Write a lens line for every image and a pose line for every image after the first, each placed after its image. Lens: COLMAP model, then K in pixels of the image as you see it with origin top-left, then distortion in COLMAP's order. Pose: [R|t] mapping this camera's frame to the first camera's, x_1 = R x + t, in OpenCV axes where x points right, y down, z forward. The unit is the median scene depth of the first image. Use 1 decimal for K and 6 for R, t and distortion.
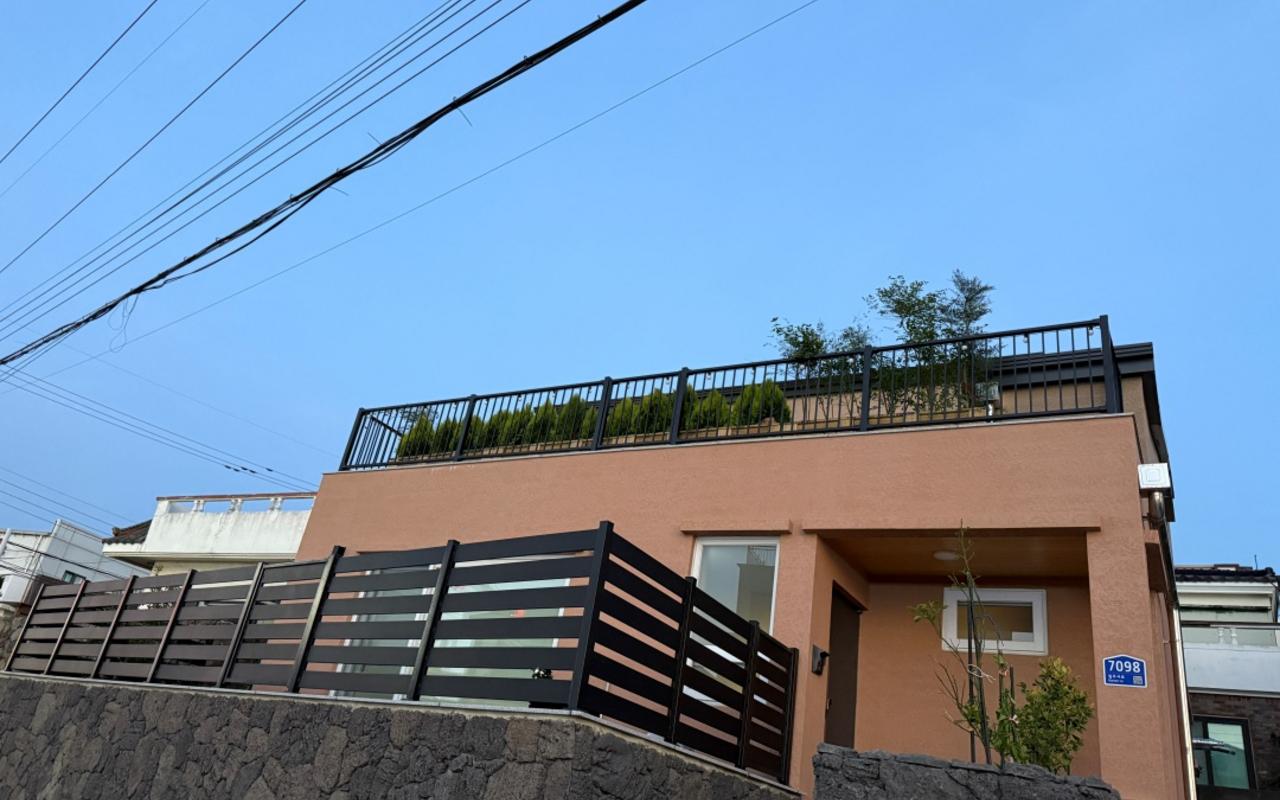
lens RADIAL K [[941.0, 0, 640.0], [0, 941.0, 400.0], [0, 0, 1]] dist [0.062627, -0.028105]
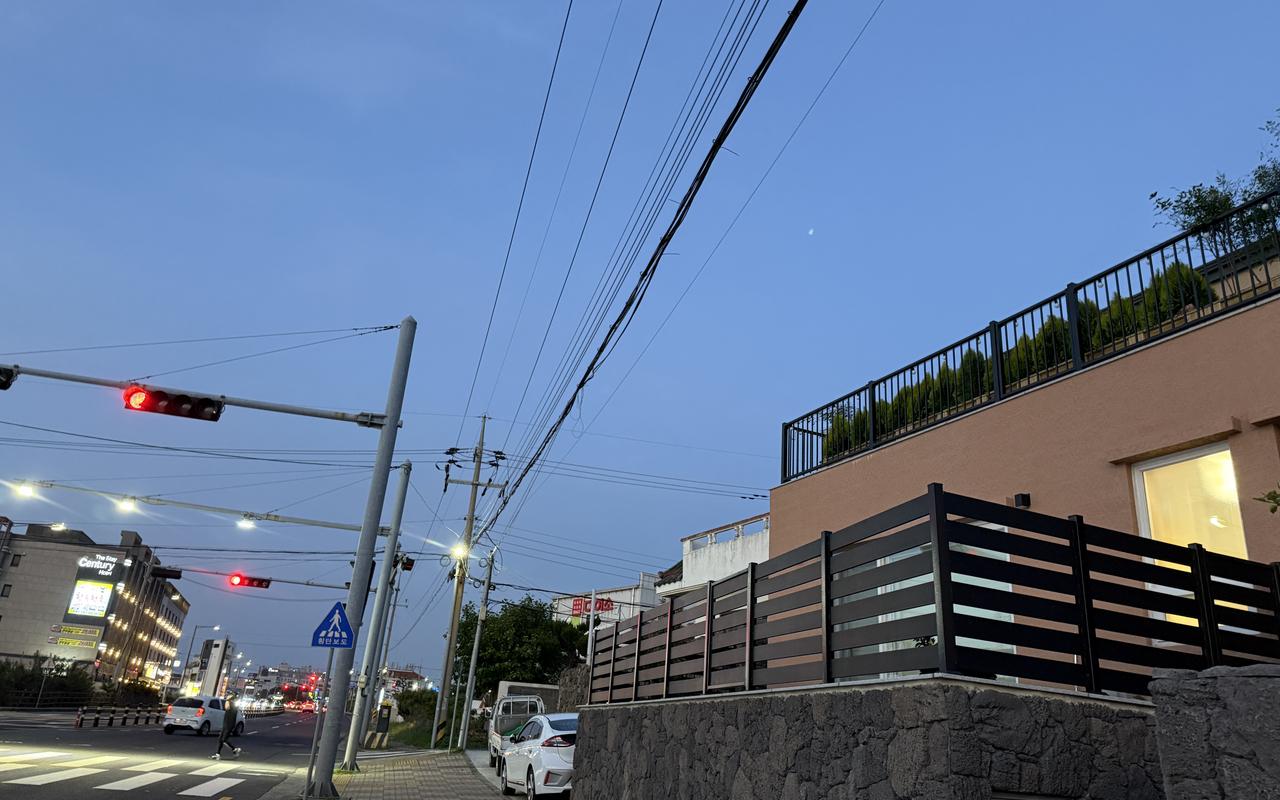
lens RADIAL K [[925.9, 0, 640.1], [0, 925.9, 413.8], [0, 0, 1]] dist [0.191807, -0.146043]
pose [[0.832934, -0.291449, -0.470403, 0.110278], [0.302526, 0.951615, -0.053917, 0.009414], [0.463356, -0.097400, 0.880803, -0.014026]]
